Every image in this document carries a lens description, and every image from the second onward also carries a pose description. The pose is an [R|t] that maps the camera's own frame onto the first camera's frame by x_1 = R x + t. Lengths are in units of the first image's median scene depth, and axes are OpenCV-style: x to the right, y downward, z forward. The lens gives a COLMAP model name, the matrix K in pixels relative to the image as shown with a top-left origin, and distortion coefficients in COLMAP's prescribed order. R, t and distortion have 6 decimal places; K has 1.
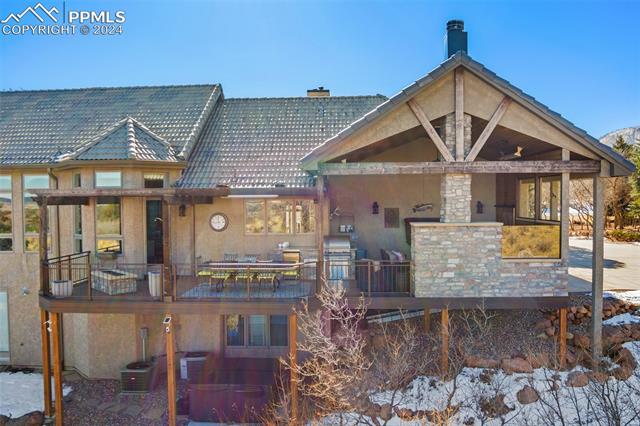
lens RADIAL K [[536.9, 0, 319.3], [0, 536.9, 238.4], [0, 0, 1]] dist [-0.043951, -0.014004]
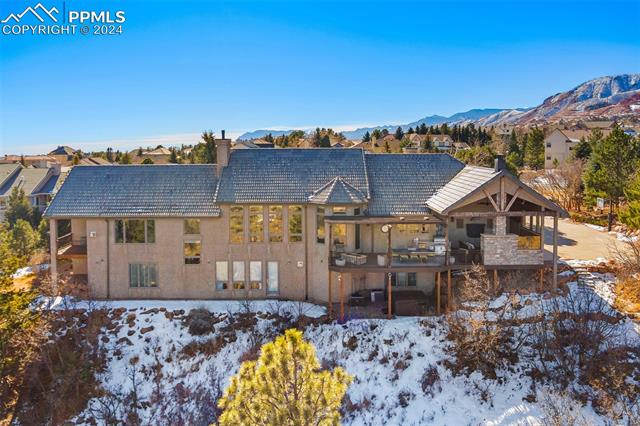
lens RADIAL K [[536.9, 0, 315.2], [0, 536.9, 185.0], [0, 0, 1]] dist [-0.043951, -0.014004]
pose [[0.999083, 0.004198, 0.042604, -0.723384], [-0.003969, 0.999977, -0.005469, -0.248982], [-0.042626, 0.005295, 0.999077, -1.475370]]
